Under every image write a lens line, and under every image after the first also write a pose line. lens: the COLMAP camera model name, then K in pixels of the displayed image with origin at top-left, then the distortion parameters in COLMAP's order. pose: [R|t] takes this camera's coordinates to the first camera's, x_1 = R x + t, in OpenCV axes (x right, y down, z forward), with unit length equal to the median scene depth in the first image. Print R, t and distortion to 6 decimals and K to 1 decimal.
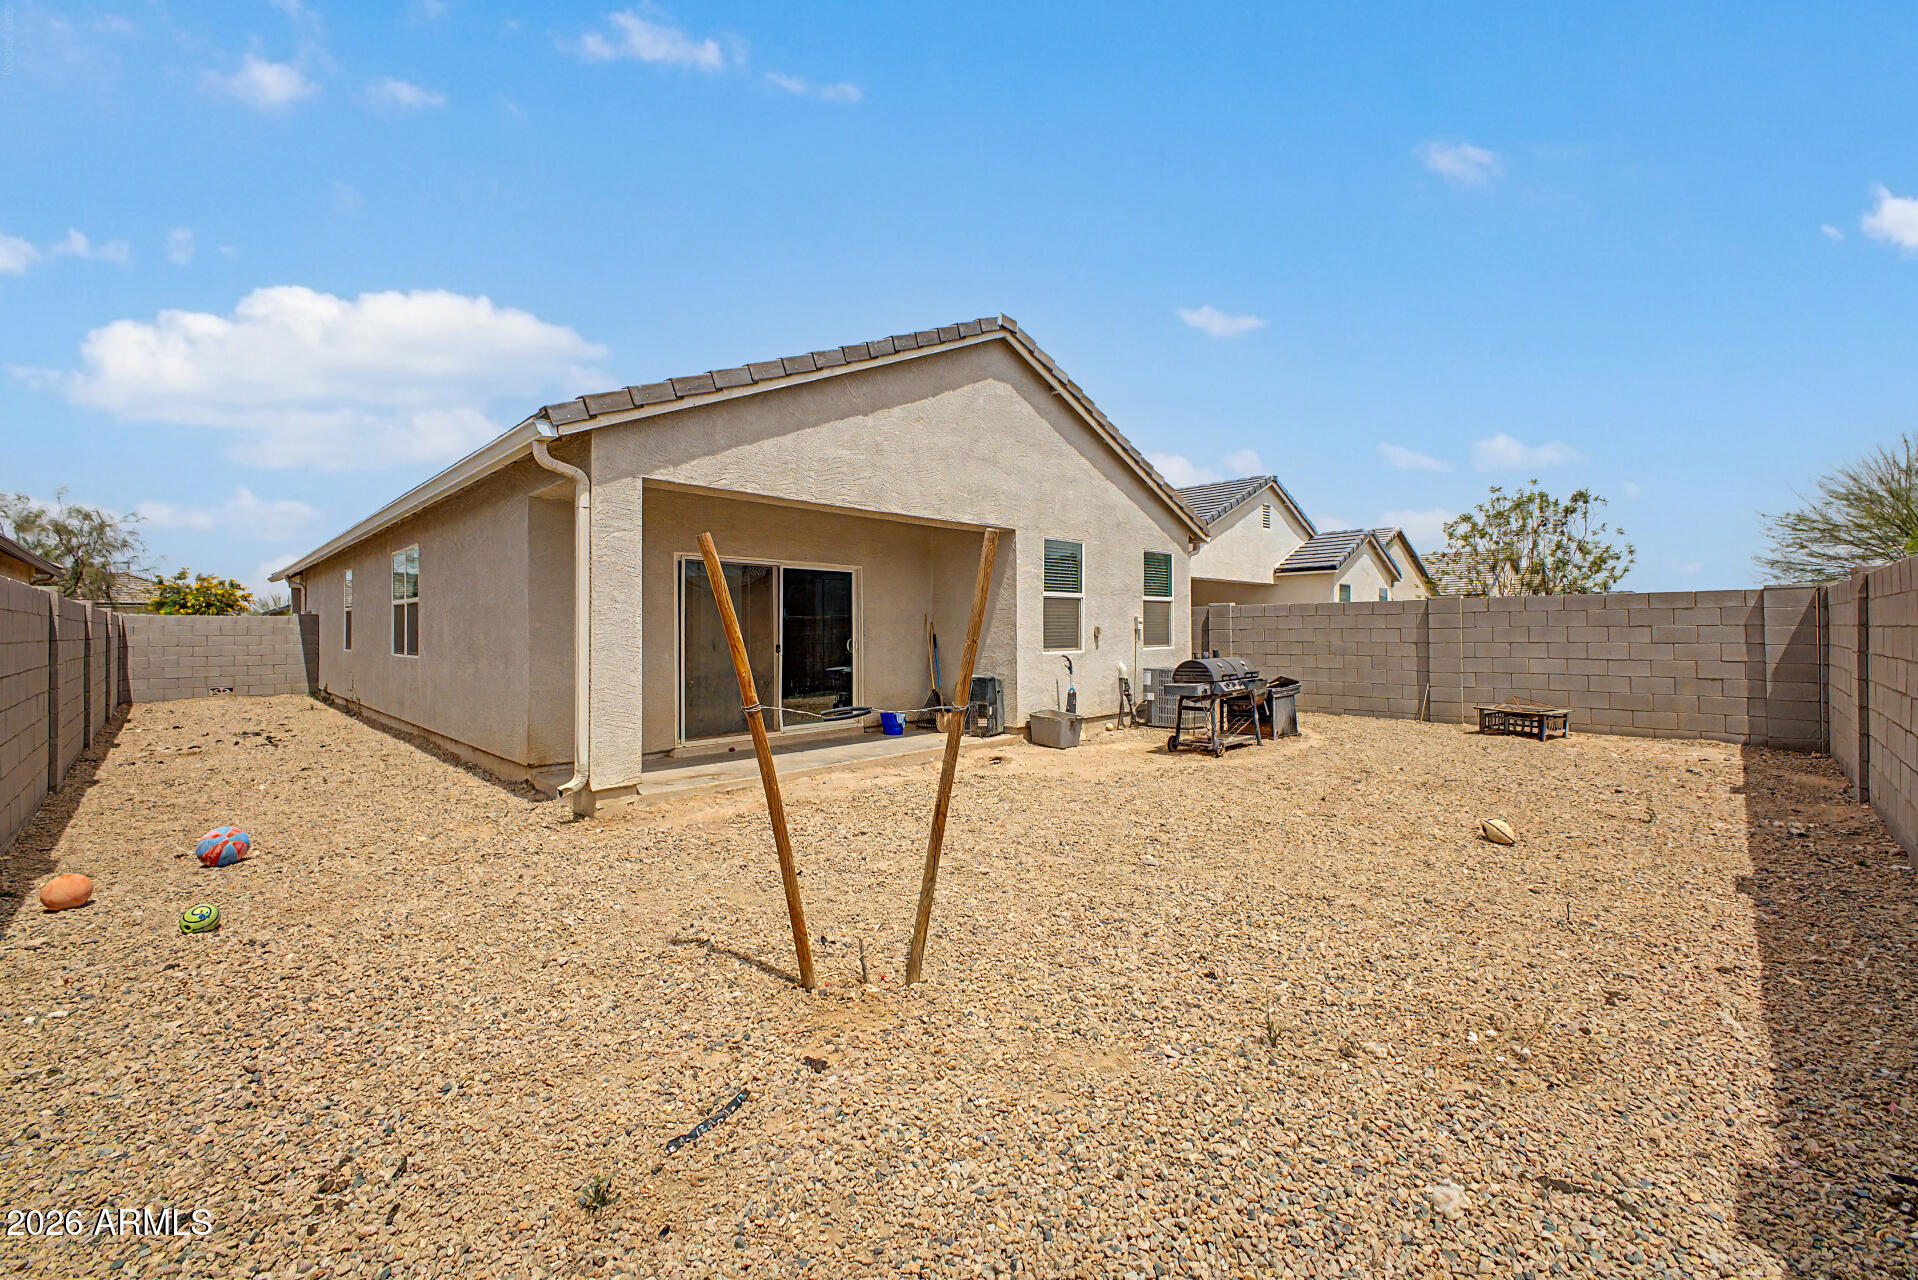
lens RADIAL K [[759.3, 0, 977.6], [0, 759.3, 593.8], [0, 0, 1]] dist [0.001532, -0.000089]
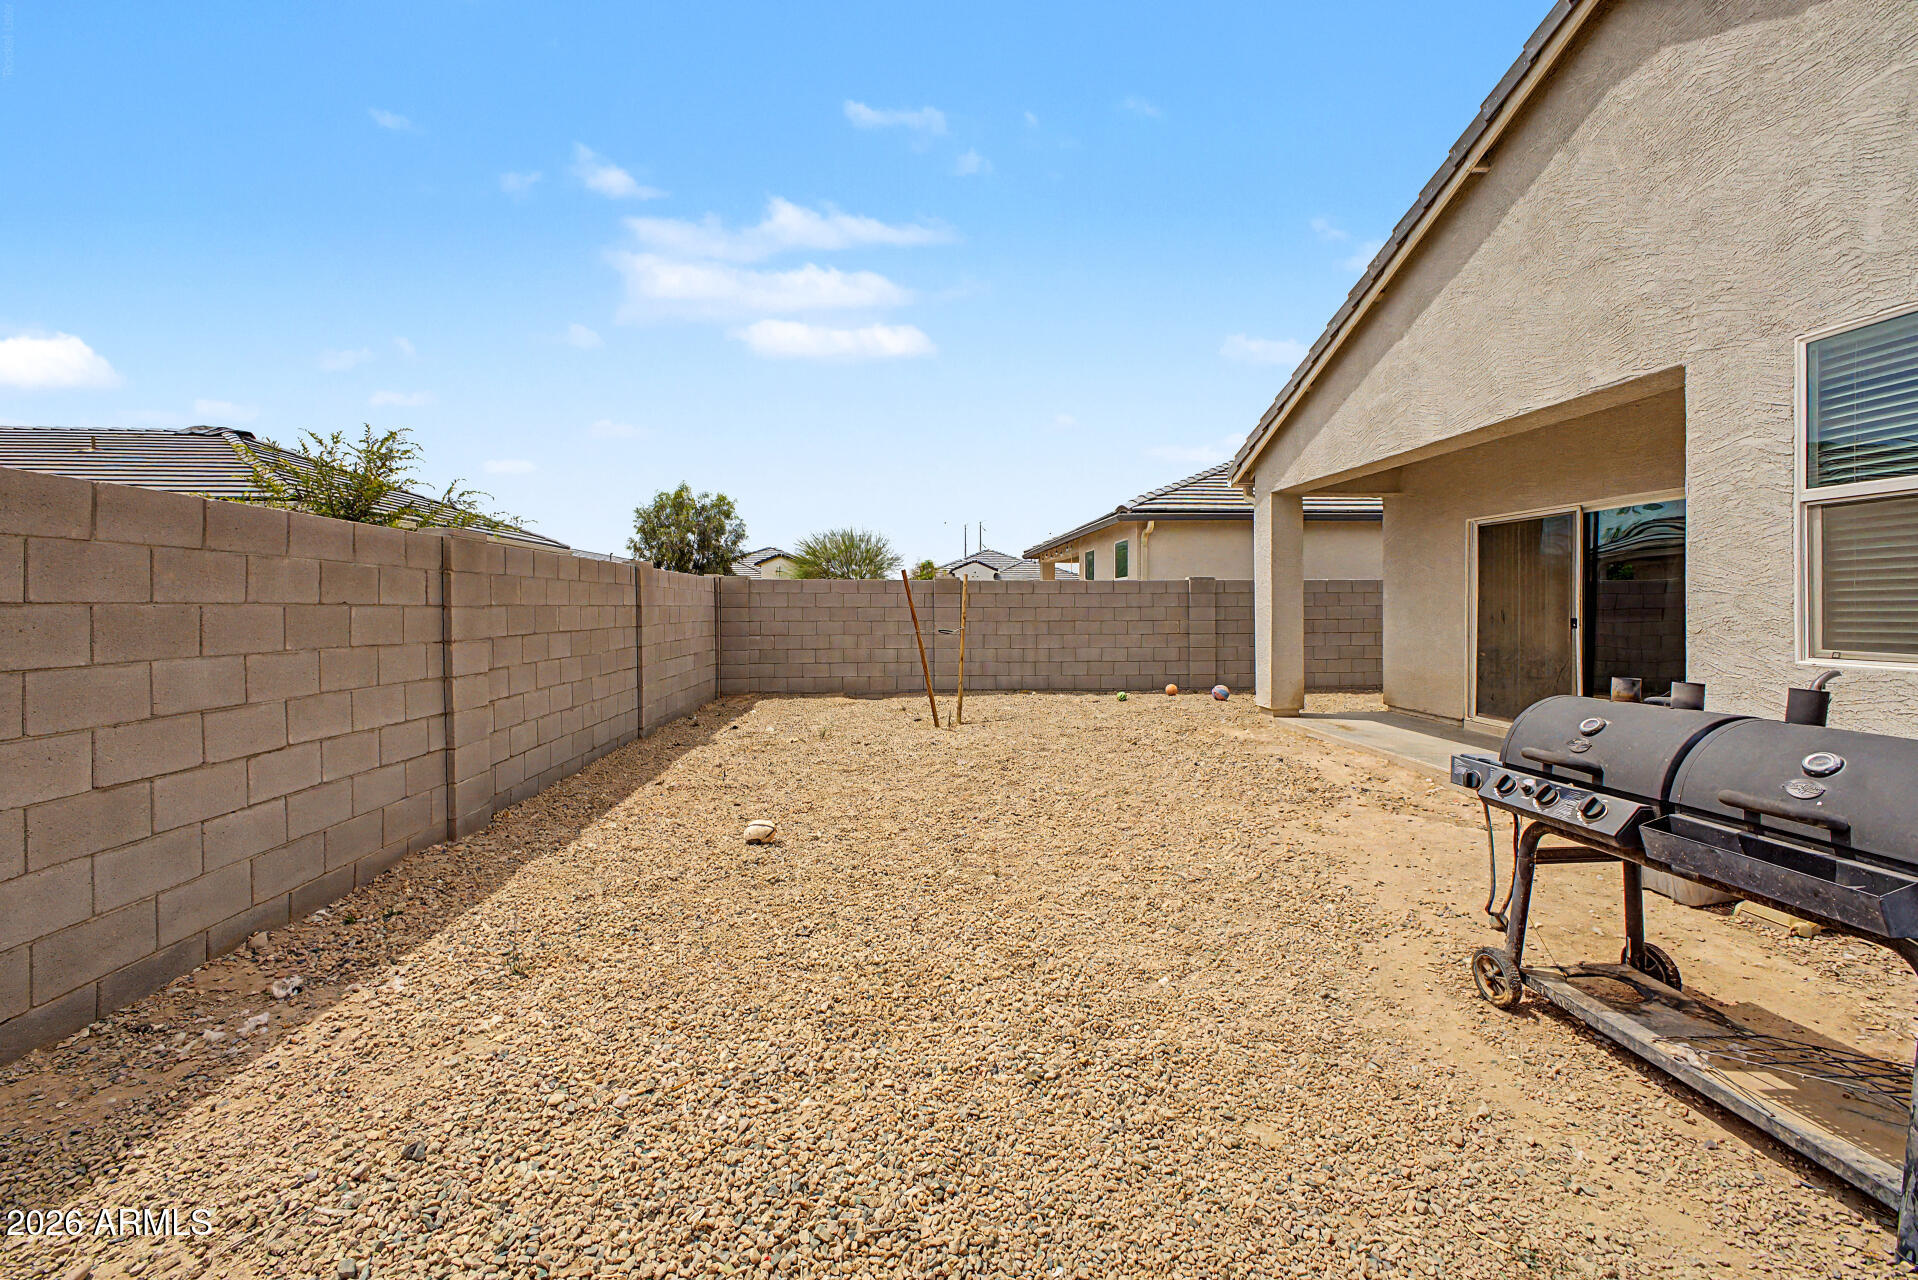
lens RADIAL K [[772.3, 0, 952.9], [0, 772.3, 600.5], [0, 0, 1]] dist [0.020424, -0.009503]
pose [[-0.682072, 0.002124, -0.731282, 0.658965], [0.041560, 0.998492, -0.035863, 0.047768], [0.730104, -0.054853, -0.681131, 0.992085]]
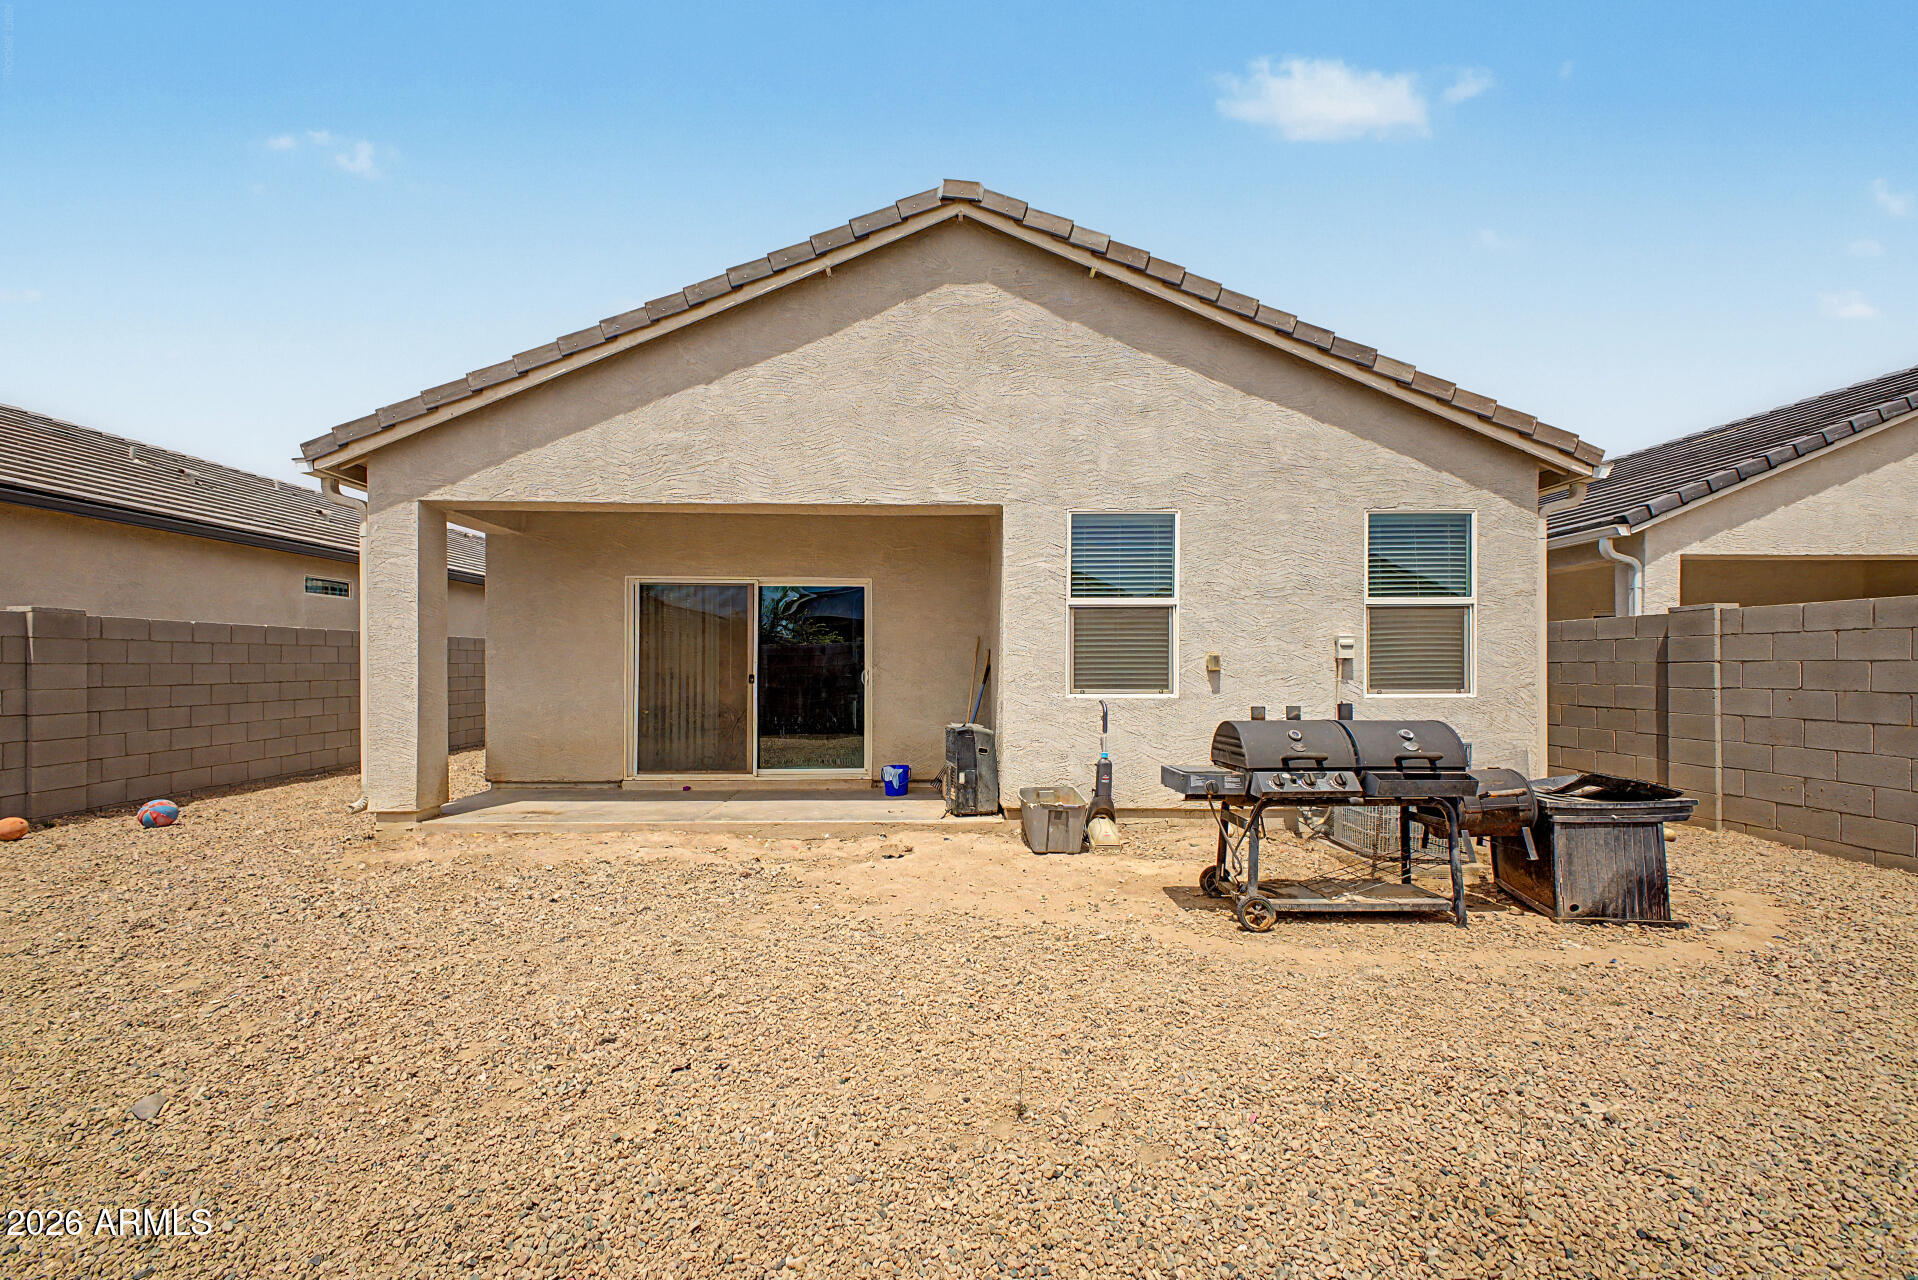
lens RADIAL K [[775.6, 0, 975.3], [0, 775.6, 635.7], [0, 0, 1]] dist [0.008264, -0.000690]
pose [[0.708940, -0.017922, -0.705041, 0.501477], [0.027632, 0.999615, 0.002375, 0.025724], [0.704727, -0.021165, 0.709163, 0.510606]]
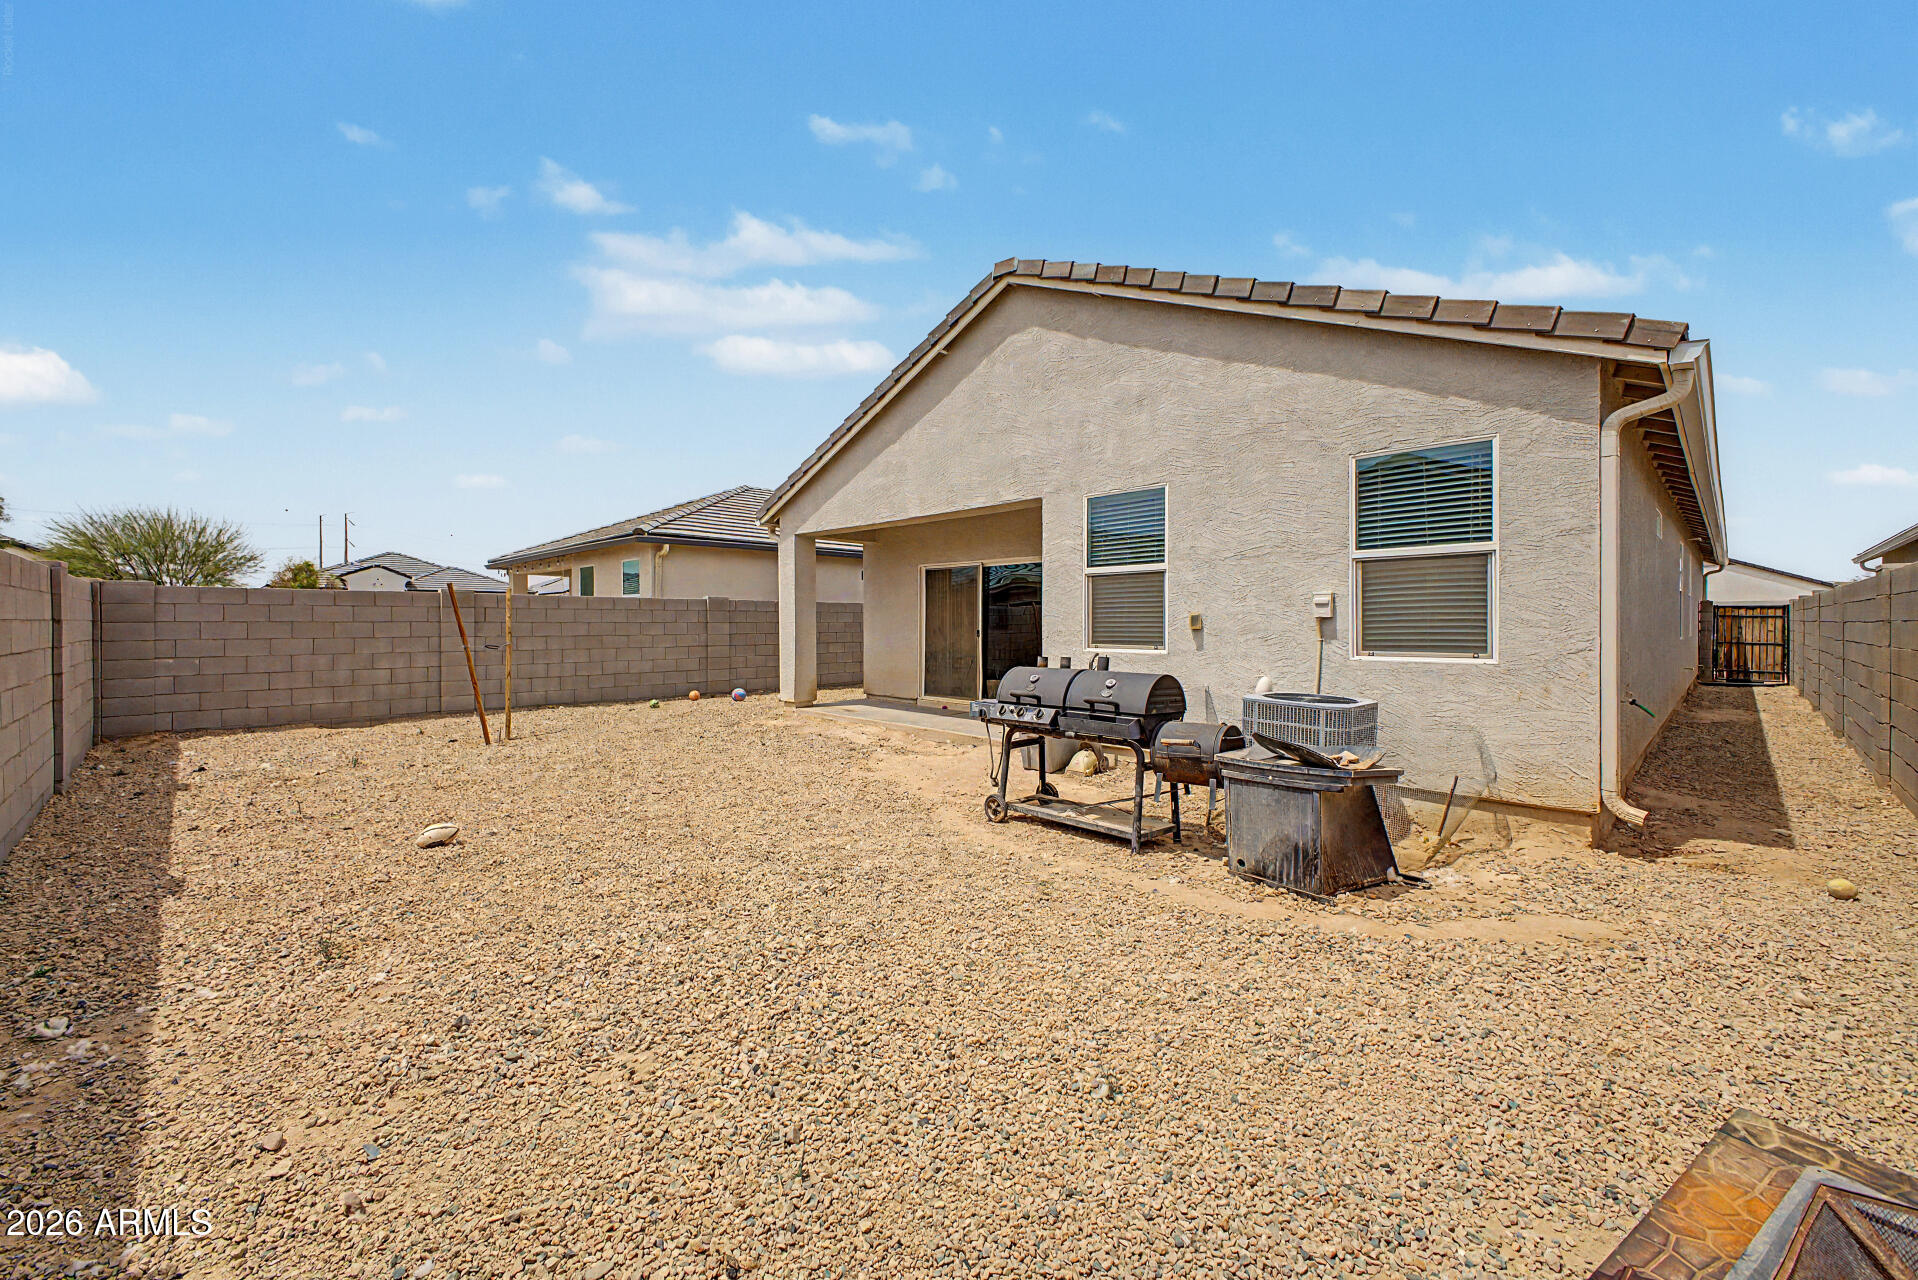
lens RADIAL K [[772.3, 0, 952.9], [0, 772.3, 600.5], [0, 0, 1]] dist [0.020424, -0.009503]
pose [[-0.039609, -0.021481, -0.998984, 0.896834], [0.046258, 0.998658, -0.023308, 0.042594], [0.998144, -0.047134, -0.038562, 0.930611]]
